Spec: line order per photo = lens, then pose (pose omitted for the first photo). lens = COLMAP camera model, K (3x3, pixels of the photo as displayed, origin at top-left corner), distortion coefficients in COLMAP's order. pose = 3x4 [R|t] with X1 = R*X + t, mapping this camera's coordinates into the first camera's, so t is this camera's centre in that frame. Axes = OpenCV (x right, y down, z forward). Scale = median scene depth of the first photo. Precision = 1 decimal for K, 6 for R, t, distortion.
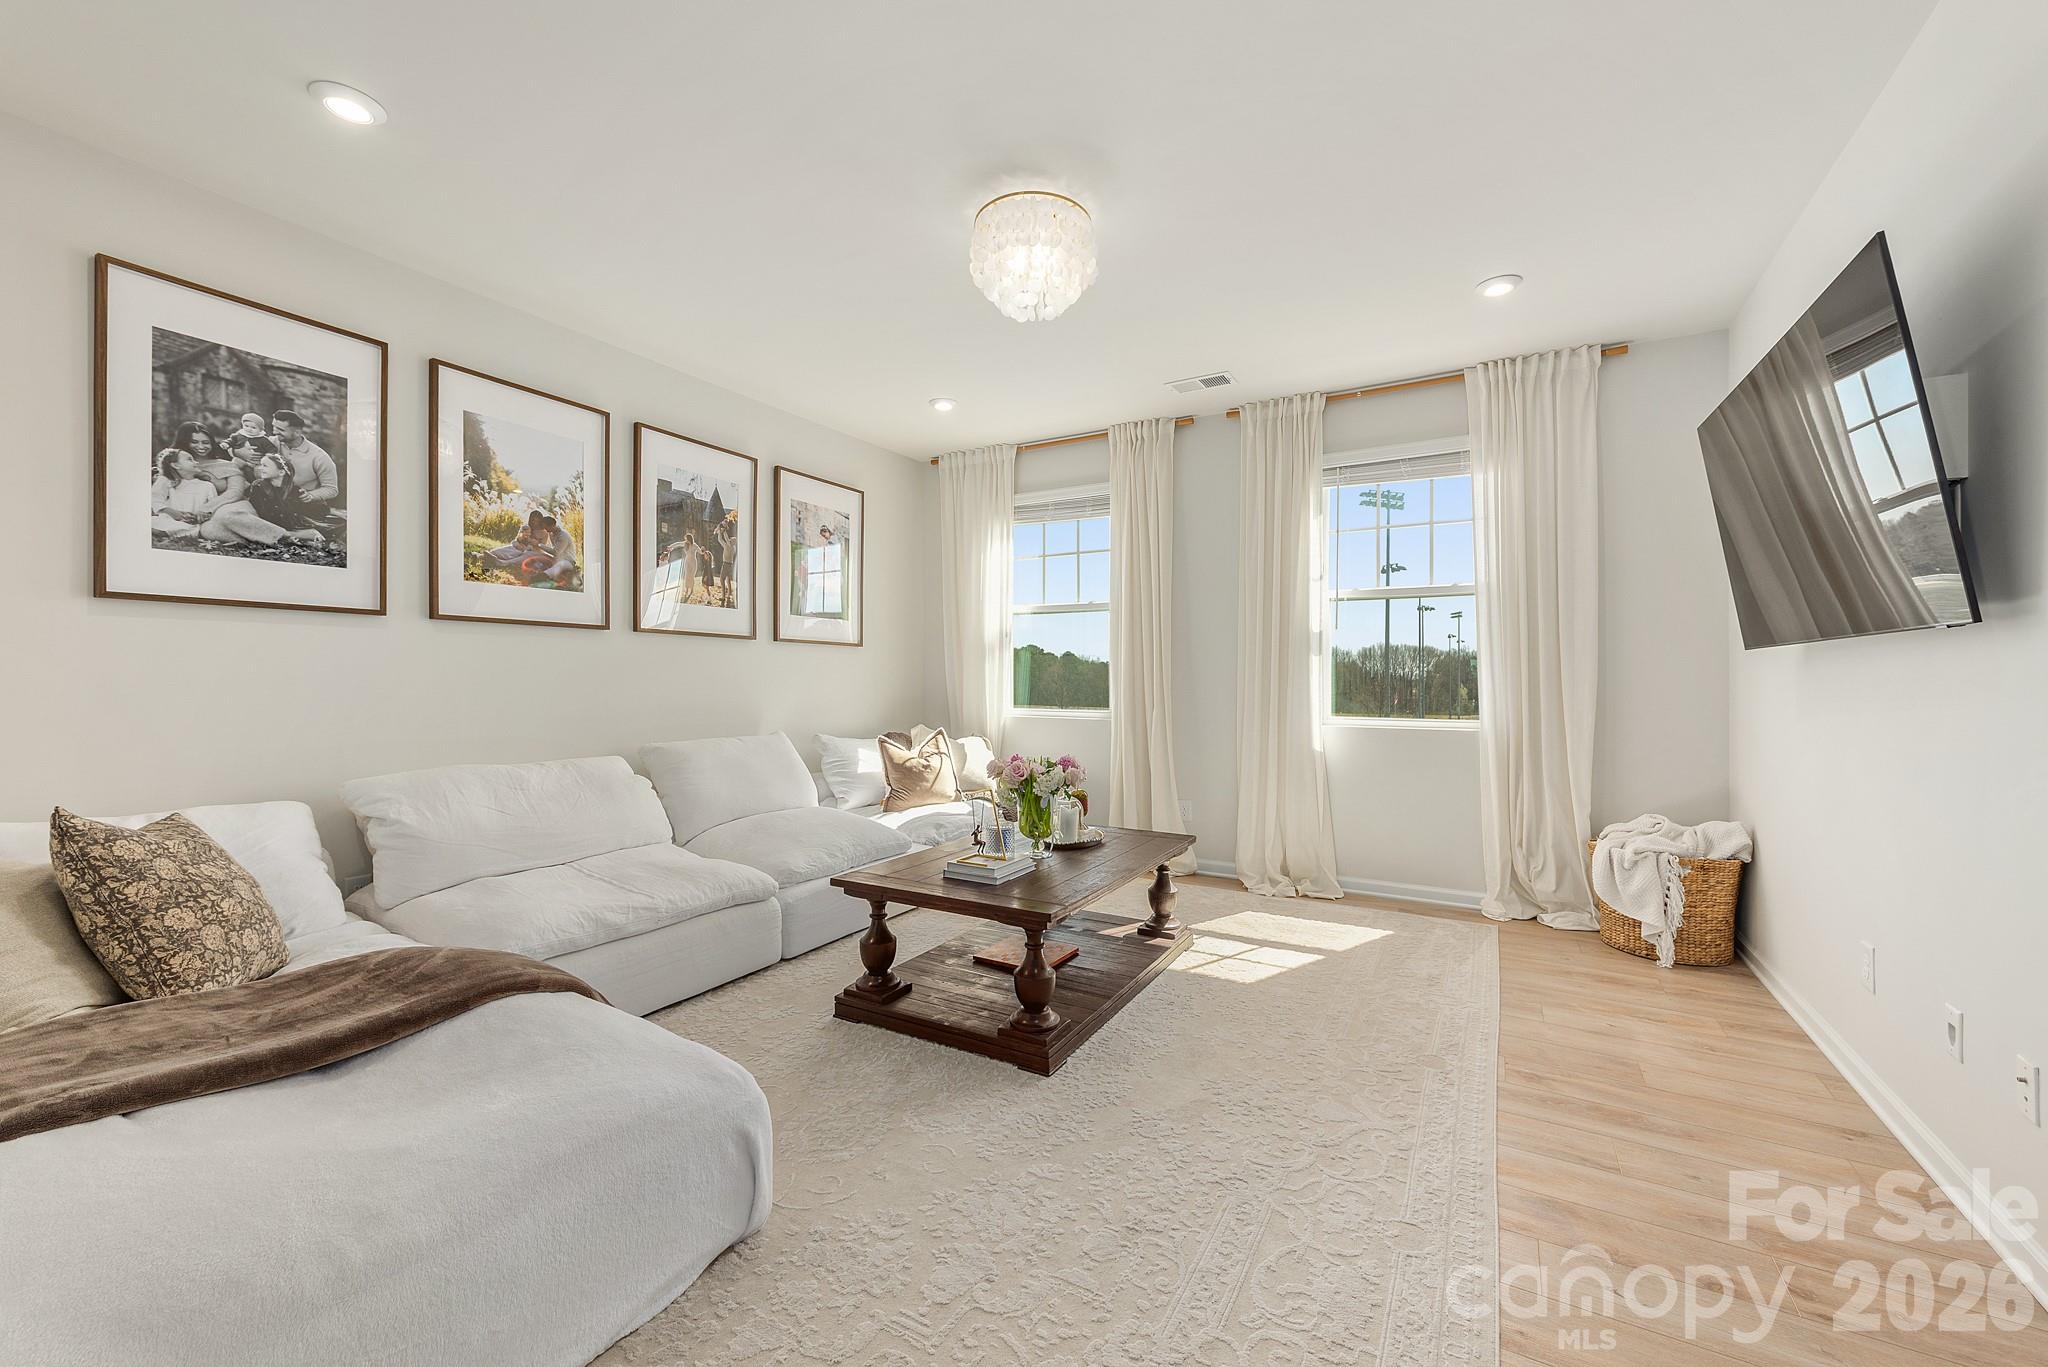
lens RADIAL K [[801.3, 0, 1037.0], [0, 801.3, 671.7], [0, 0, 1]] dist [0.010485, -0.002425]
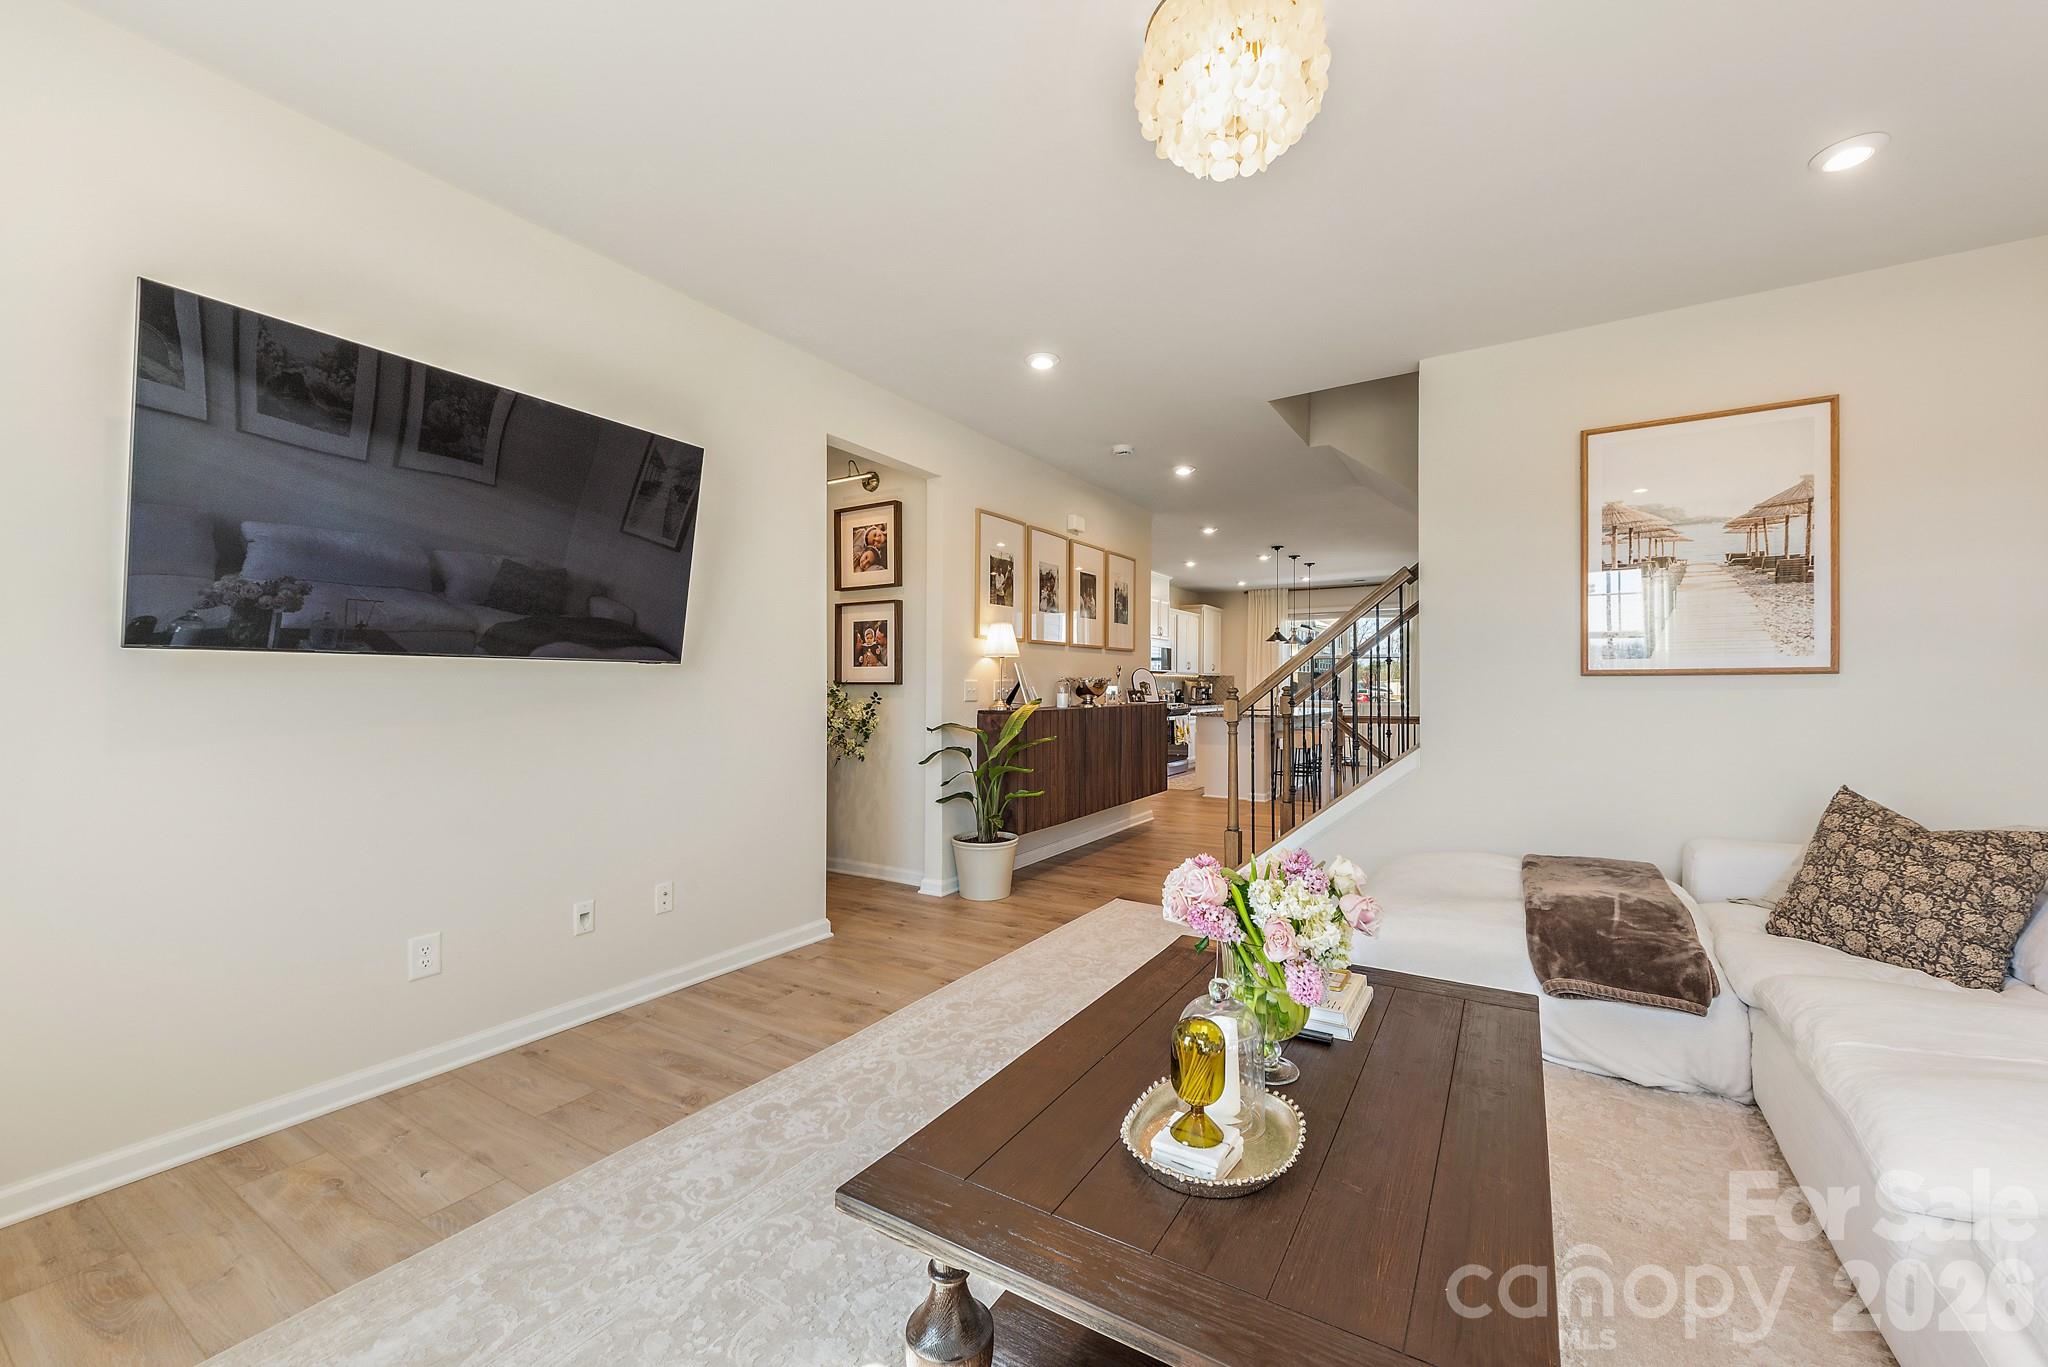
lens RADIAL K [[801.3, 0, 1022.0], [0, 801.3, 678.4], [0, 0, 1]] dist [0.010485, -0.002425]
pose [[-0.998880, -0.006788, 0.046818, 0.122981], [-0.007968, 0.999654, -0.025064, 0.012321], [-0.046632, -0.025409, -0.998589, 1.365720]]
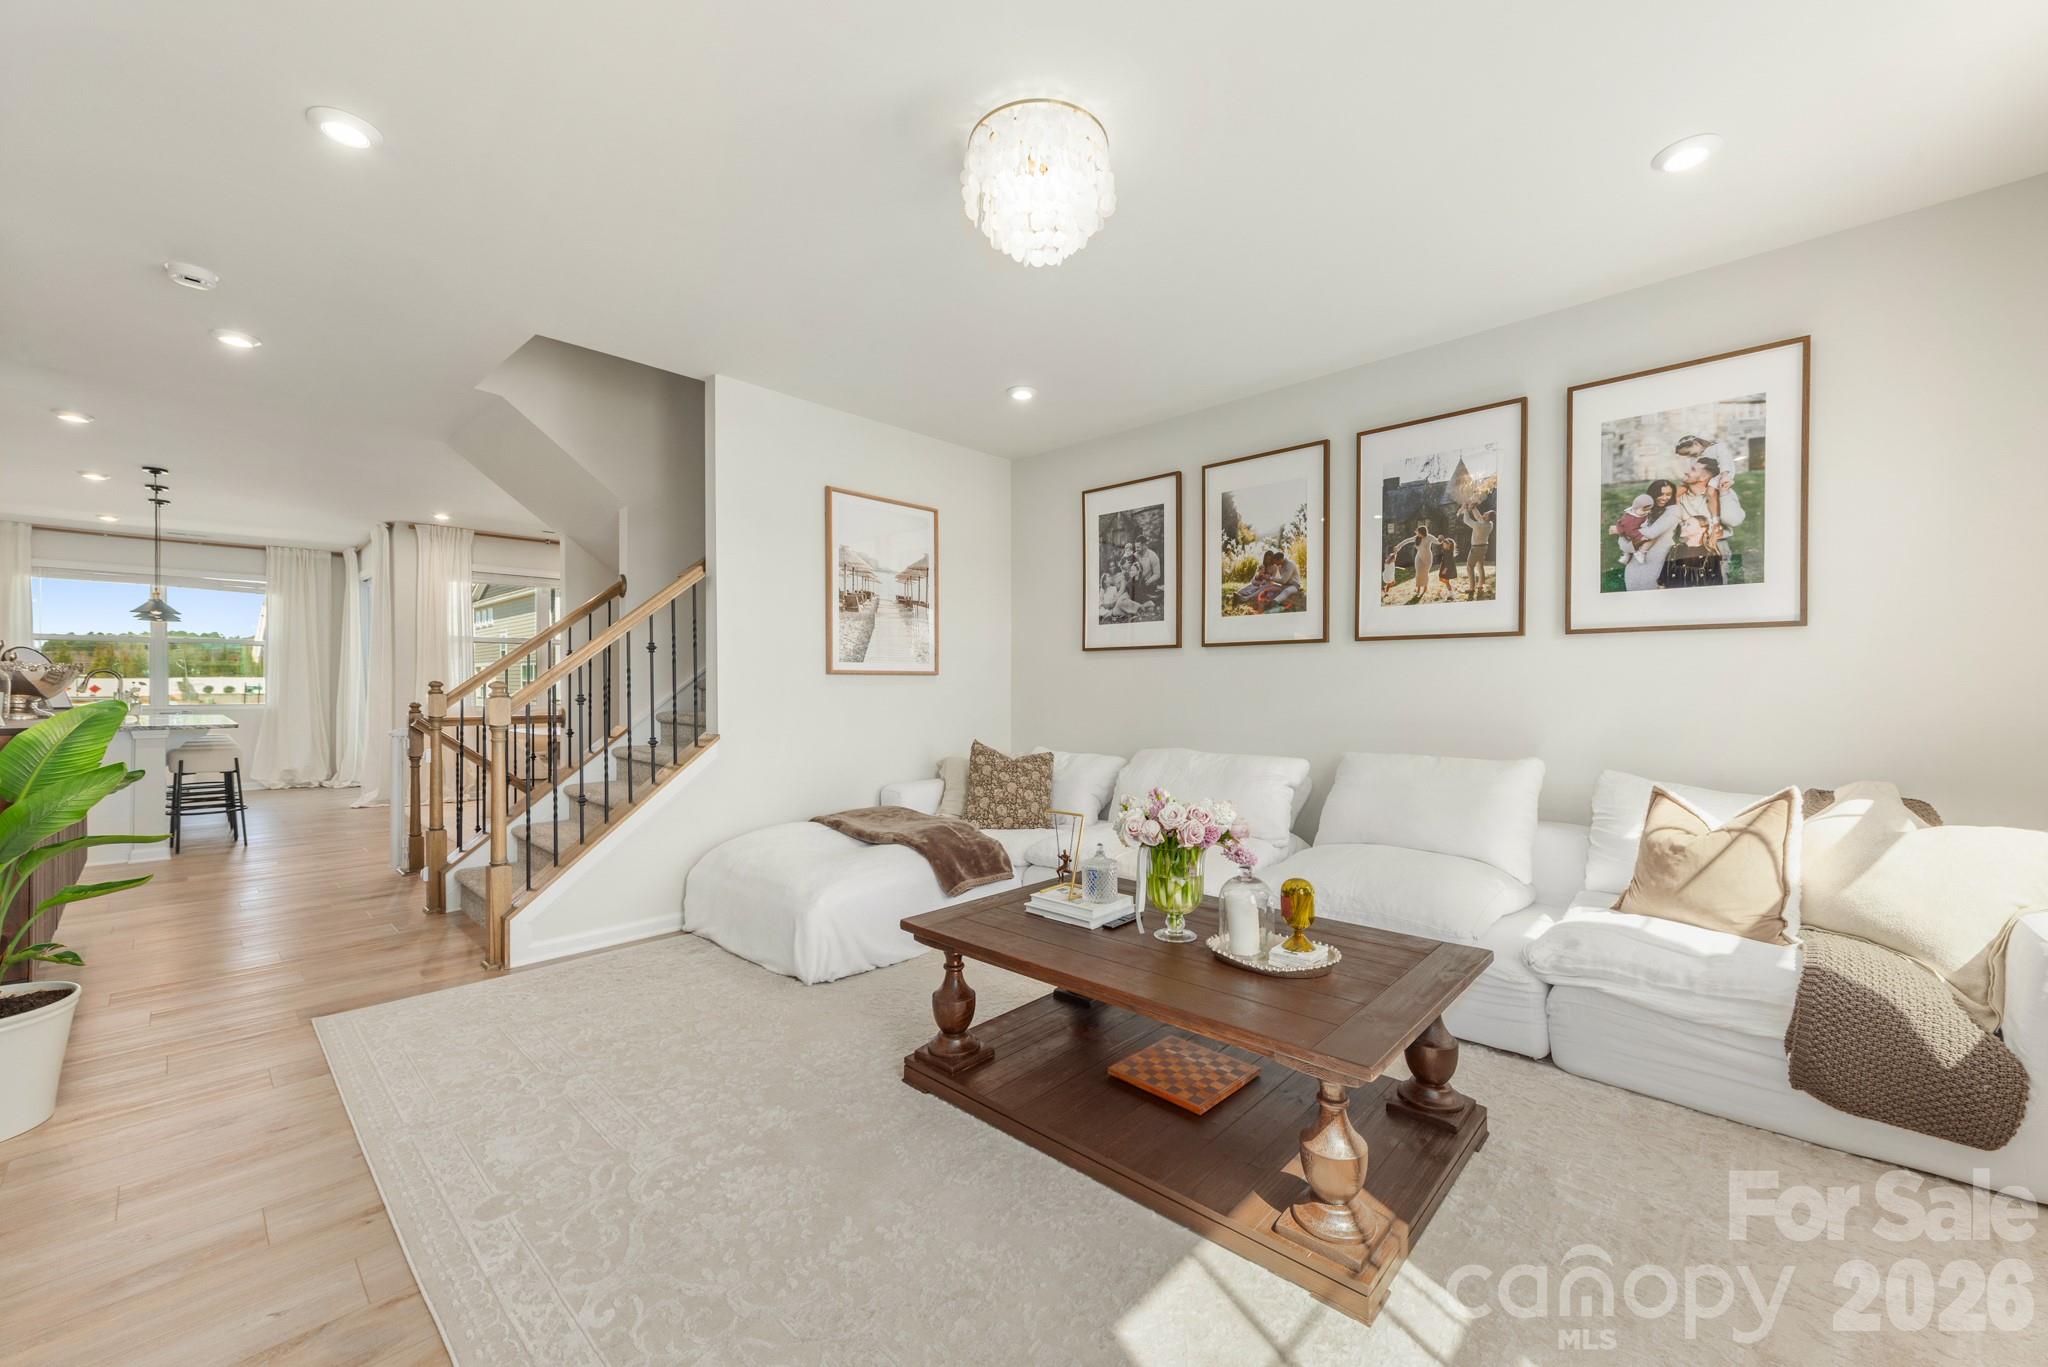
lens RADIAL K [[801.3, 0, 1044.0], [0, 801.3, 692.7], [0, 0, 1]] dist [0.010485, -0.002425]
pose [[-0.228328, 0.003912, -0.973576, 0.661887], [0.012023, 0.999927, 0.001198, 0.010477], [0.973510, -0.011431, -0.228358, 0.970692]]
